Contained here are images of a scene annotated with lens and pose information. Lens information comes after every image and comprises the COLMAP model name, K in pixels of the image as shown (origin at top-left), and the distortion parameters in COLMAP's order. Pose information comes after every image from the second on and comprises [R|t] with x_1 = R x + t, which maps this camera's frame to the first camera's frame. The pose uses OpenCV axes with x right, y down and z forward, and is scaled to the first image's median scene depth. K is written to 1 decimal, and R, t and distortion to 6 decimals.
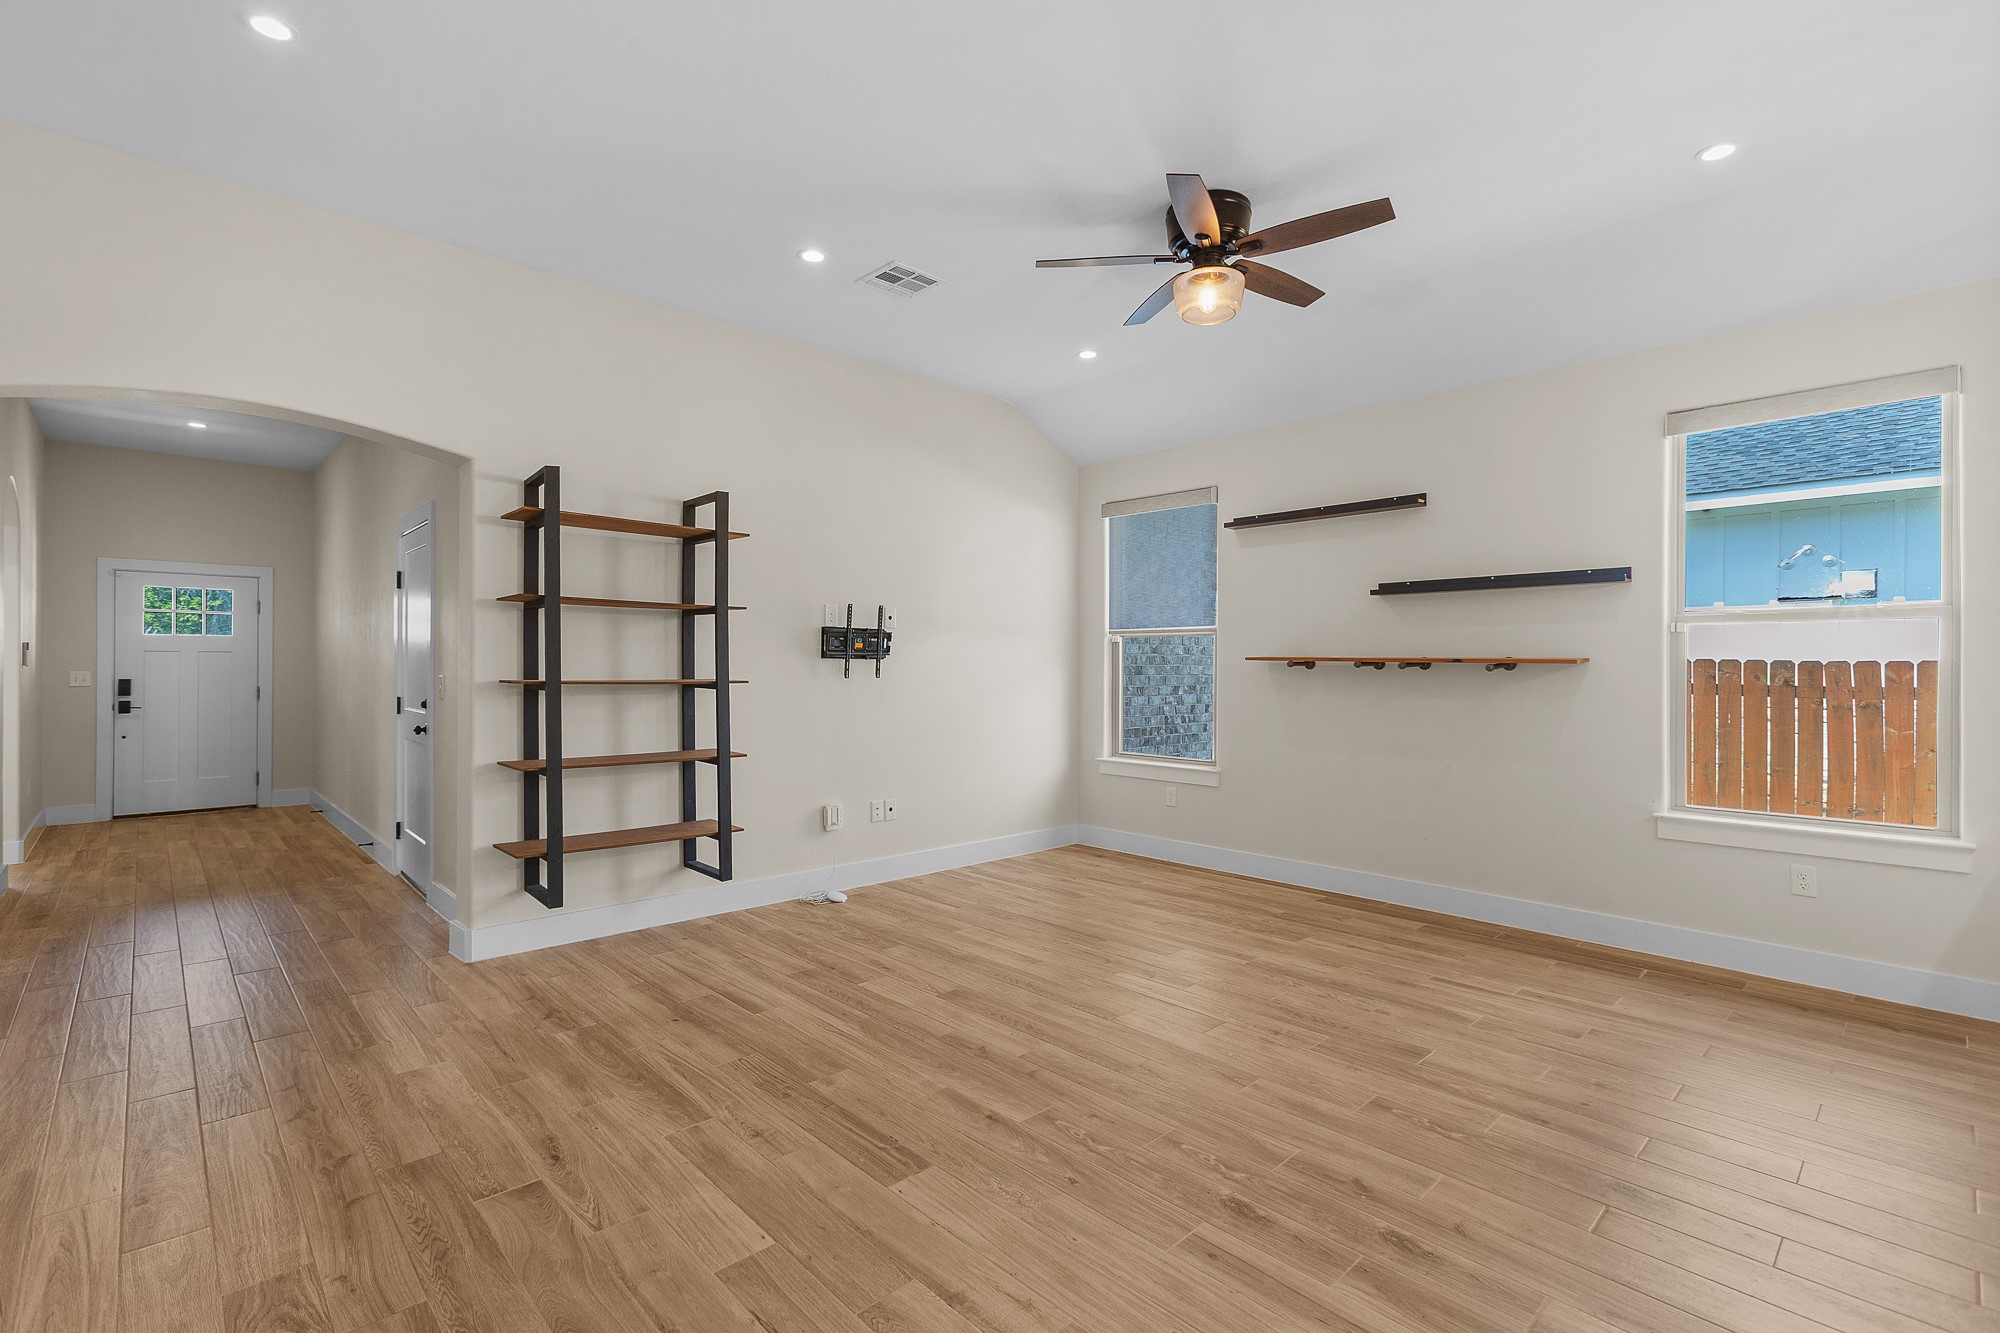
lens RADIAL K [[898.7, 0, 983.3], [0, 898.7, 661.0], [0, 0, 1]] dist [-0.026180, 0.018233]
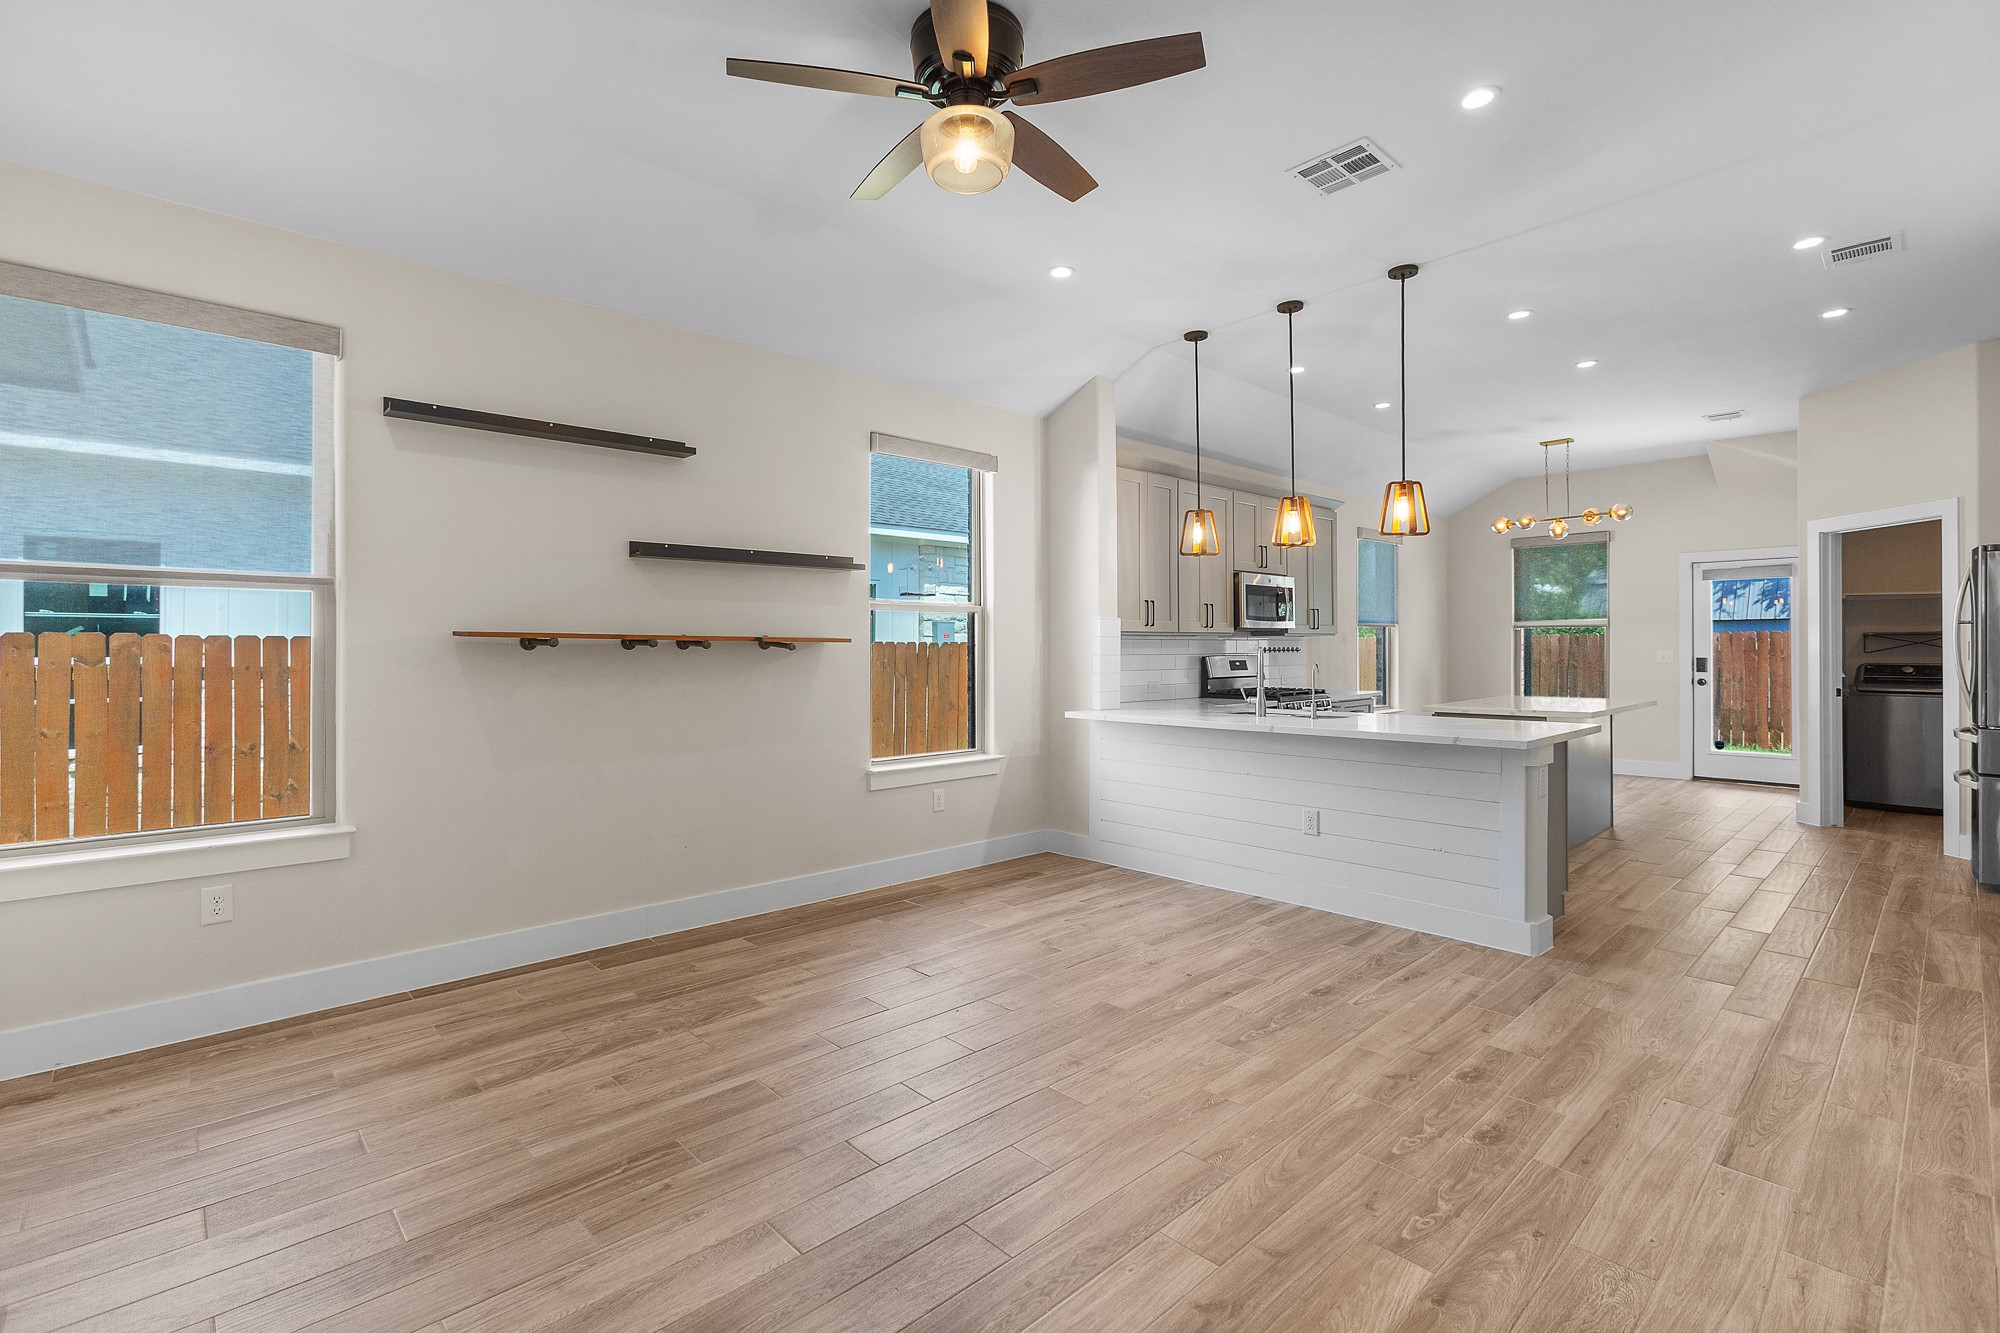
lens RADIAL K [[904.9, 0, 973.1], [0, 904.9, 645.2], [0, 0, 1]] dist [-0.000059, 0.001155]
pose [[0.008424, 0.001736, 0.999963, -0.442455], [-0.004159, 0.999990, -0.001701, 0.009157], [-0.999956, -0.004144, 0.008432, 0.871694]]
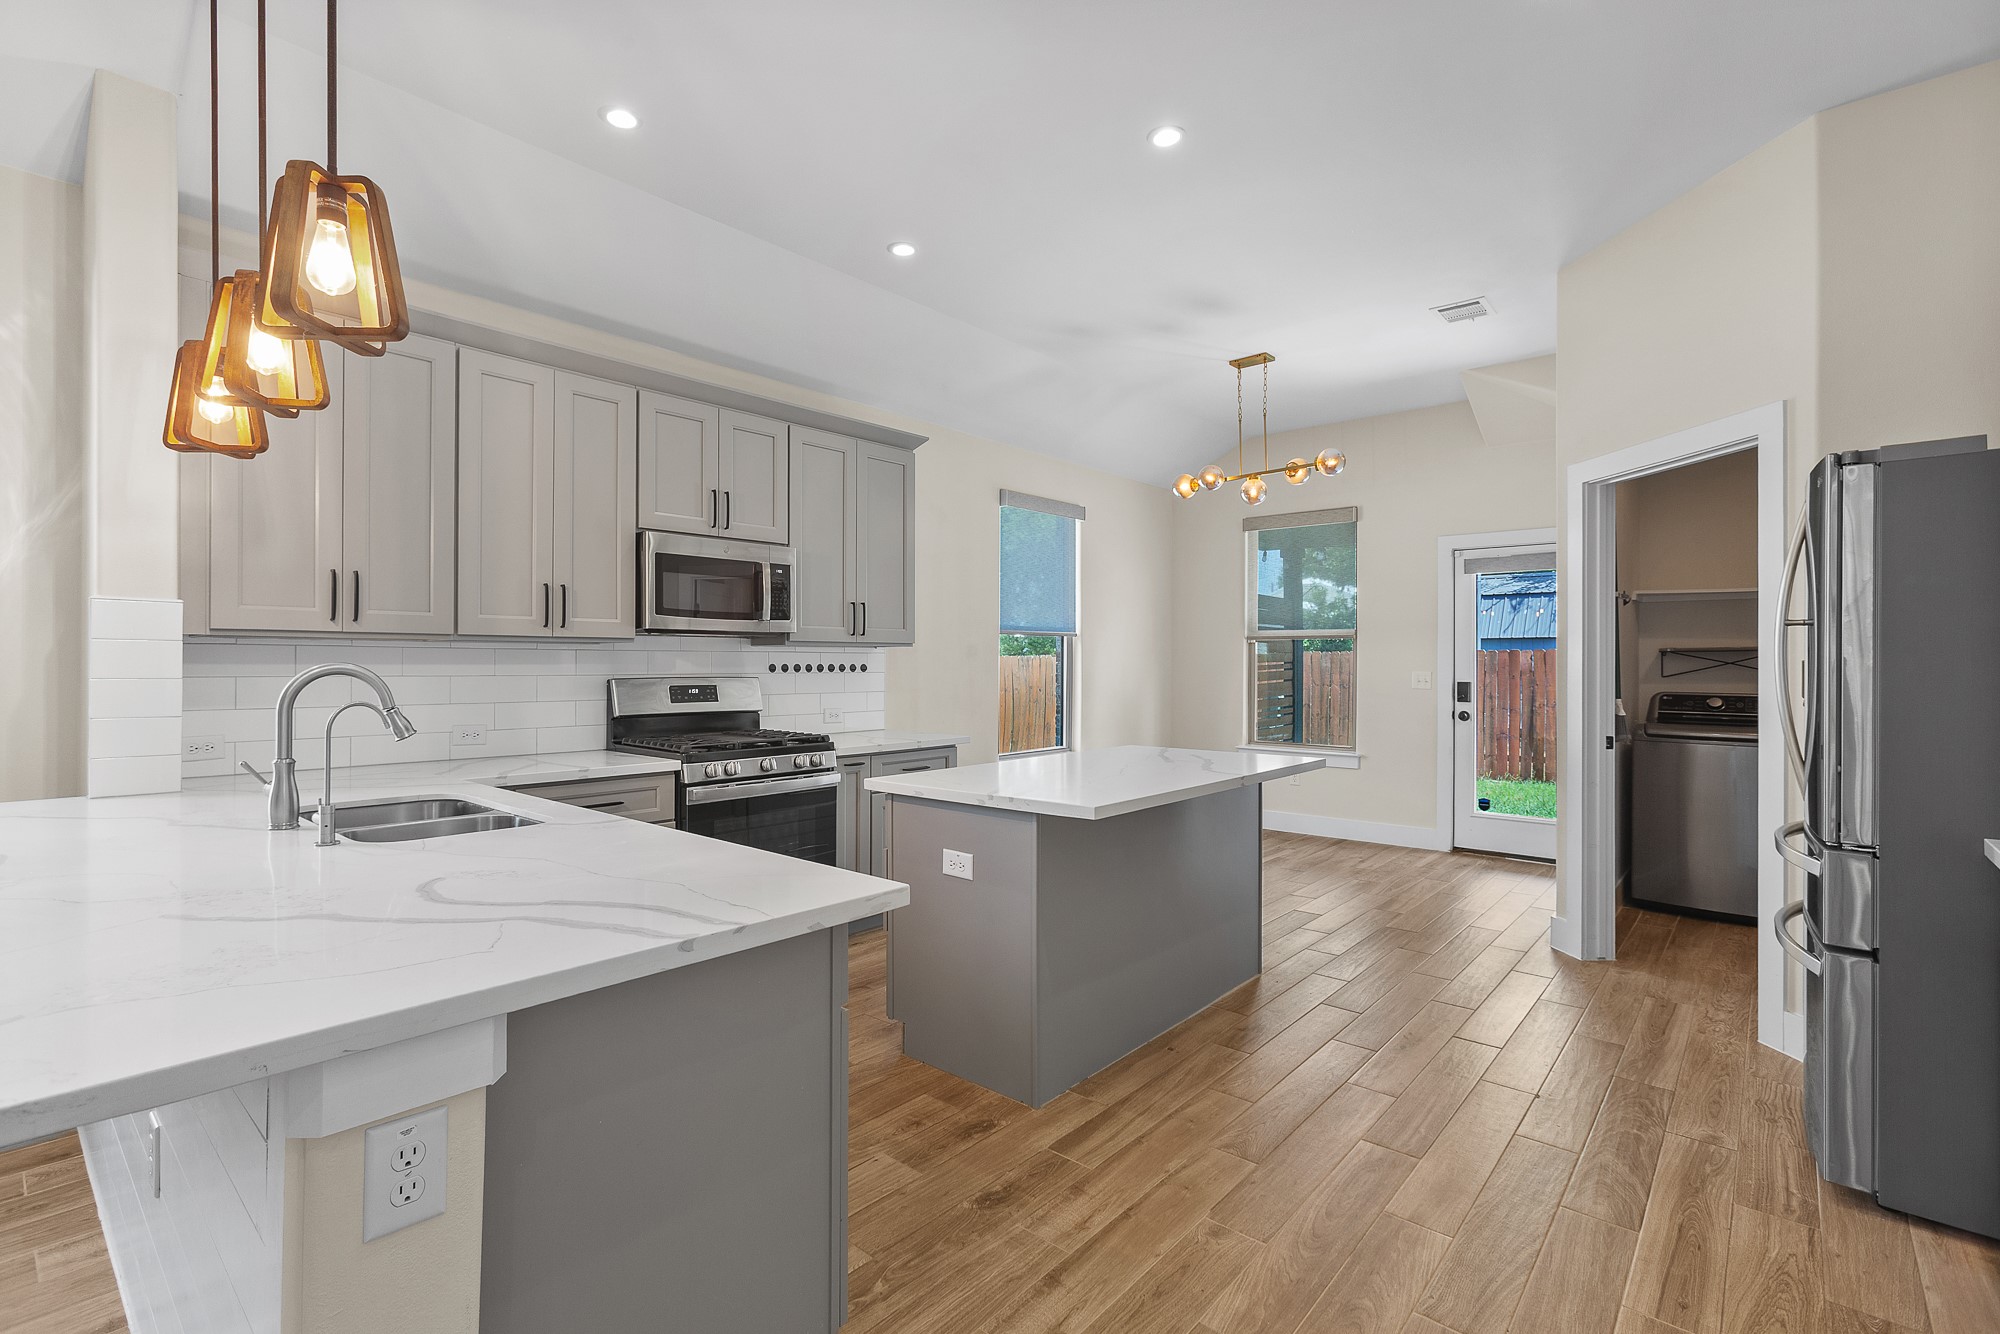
lens RADIAL K [[919.9, 0, 981.8], [0, 919.9, 660.5], [0, 0, 1]] dist [-0.015181, 0.000834]
pose [[-0.101957, 0.001771, 0.994787, 0.247234], [-0.010225, 0.999944, -0.002828, 0.004072], [-0.994736, -0.010460, -0.101933, 0.142859]]
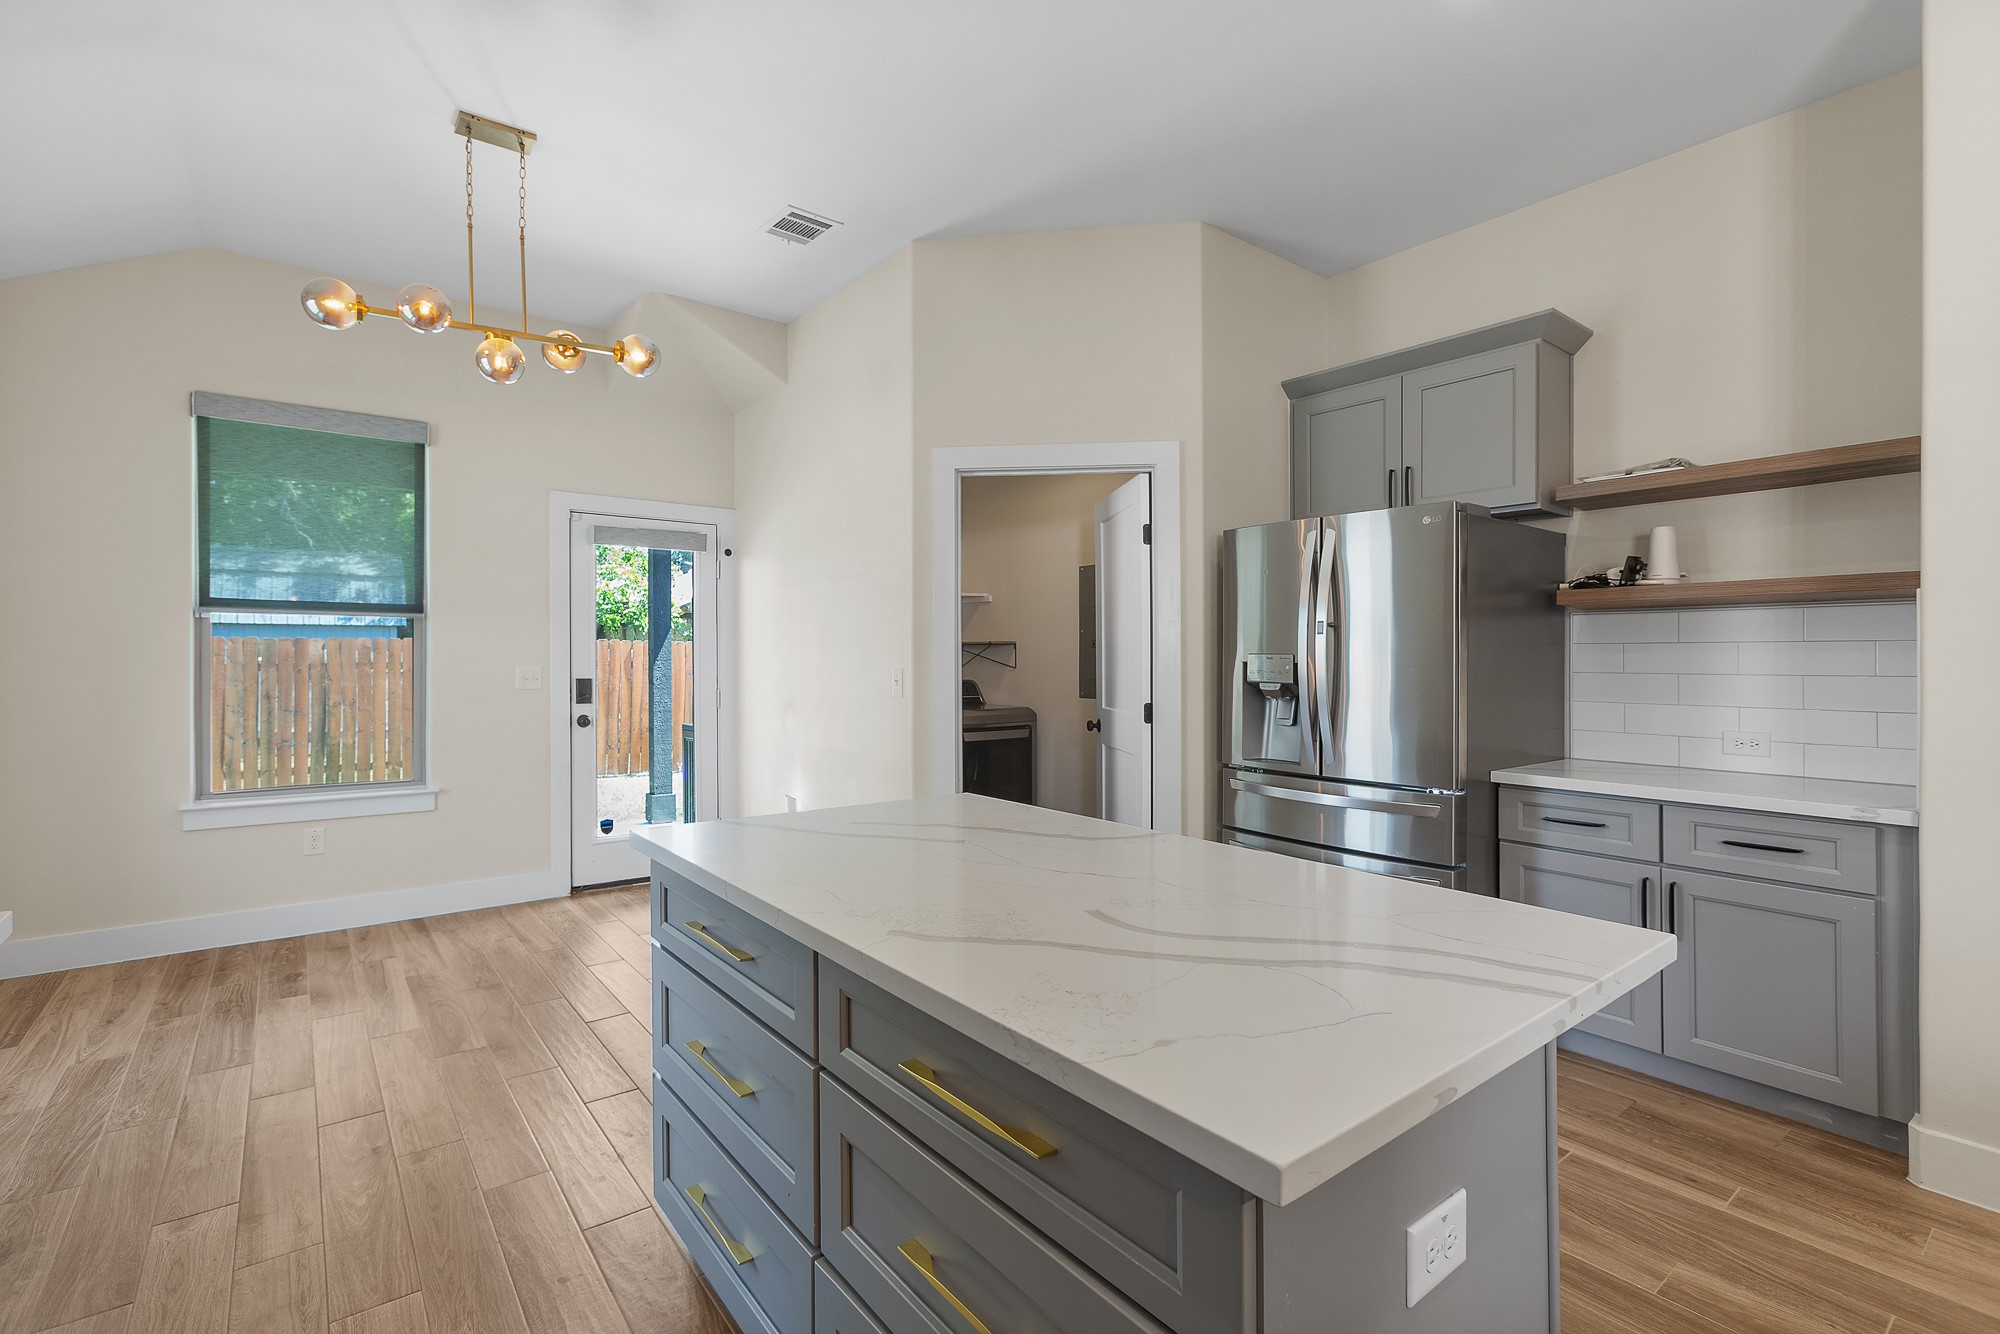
lens RADIAL K [[898.7, 0, 983.3], [0, 898.7, 661.5], [0, 0, 1]] dist [-0.026180, 0.018233]
pose [[-0.996200, -0.003952, 0.087002, 1.060505], [-0.004241, 0.999986, -0.003145, 0.006040], [-0.086989, -0.003502, -0.996203, 0.333981]]
